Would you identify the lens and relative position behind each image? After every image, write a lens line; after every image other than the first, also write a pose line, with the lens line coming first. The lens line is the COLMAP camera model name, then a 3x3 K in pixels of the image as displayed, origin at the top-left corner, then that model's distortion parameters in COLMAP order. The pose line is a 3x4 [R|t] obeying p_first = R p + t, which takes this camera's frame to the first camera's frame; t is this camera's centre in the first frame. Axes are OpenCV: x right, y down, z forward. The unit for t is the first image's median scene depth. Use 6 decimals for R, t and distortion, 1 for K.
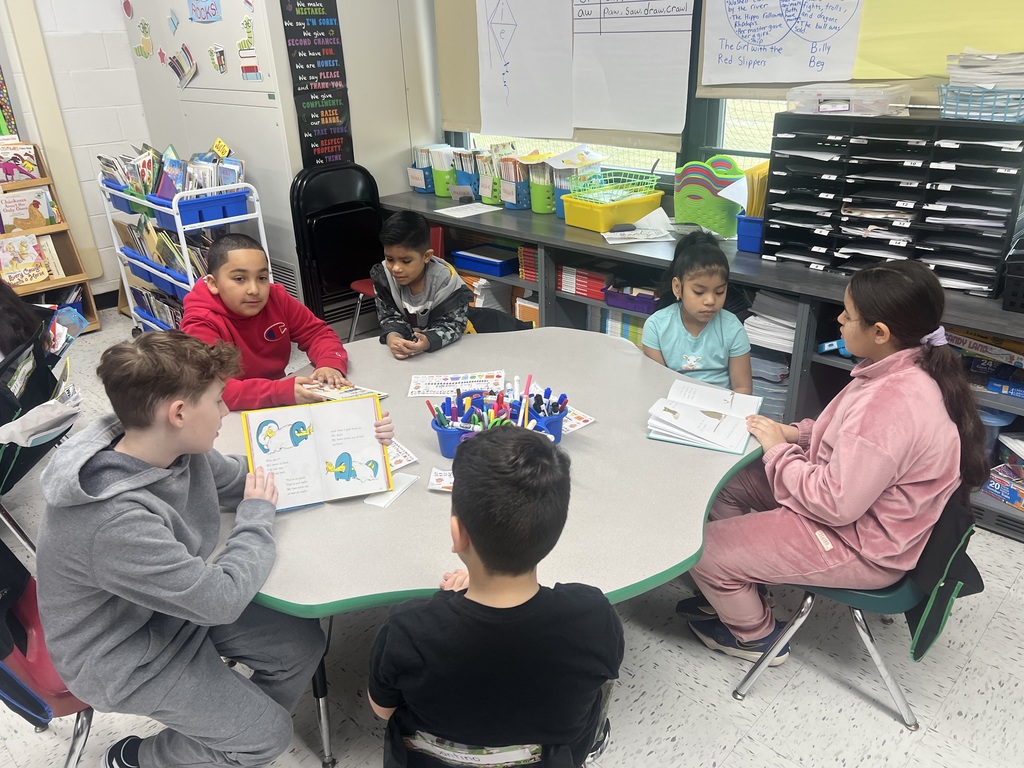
lens RADIAL K [[762.9, 0, 512.0], [0, 762.9, 384.0], [0, 0, 1]] dist [0.036079, -0.042110]
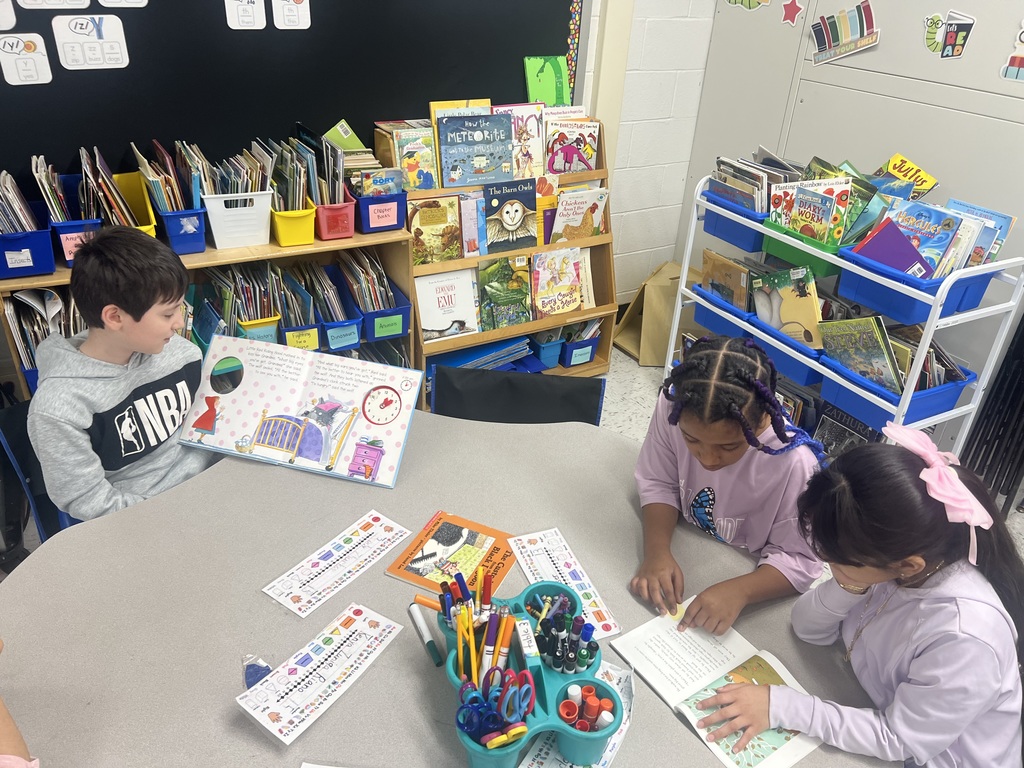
lens RADIAL K [[762.9, 0, 512.0], [0, 762.9, 384.0], [0, 0, 1]] dist [0.036079, -0.042110]
pose [[0.963047, 0.198463, -0.182080, -0.533214], [-0.182690, 0.978090, 0.099822, -0.130740], [0.197902, -0.062869, 0.978204, 0.272701]]
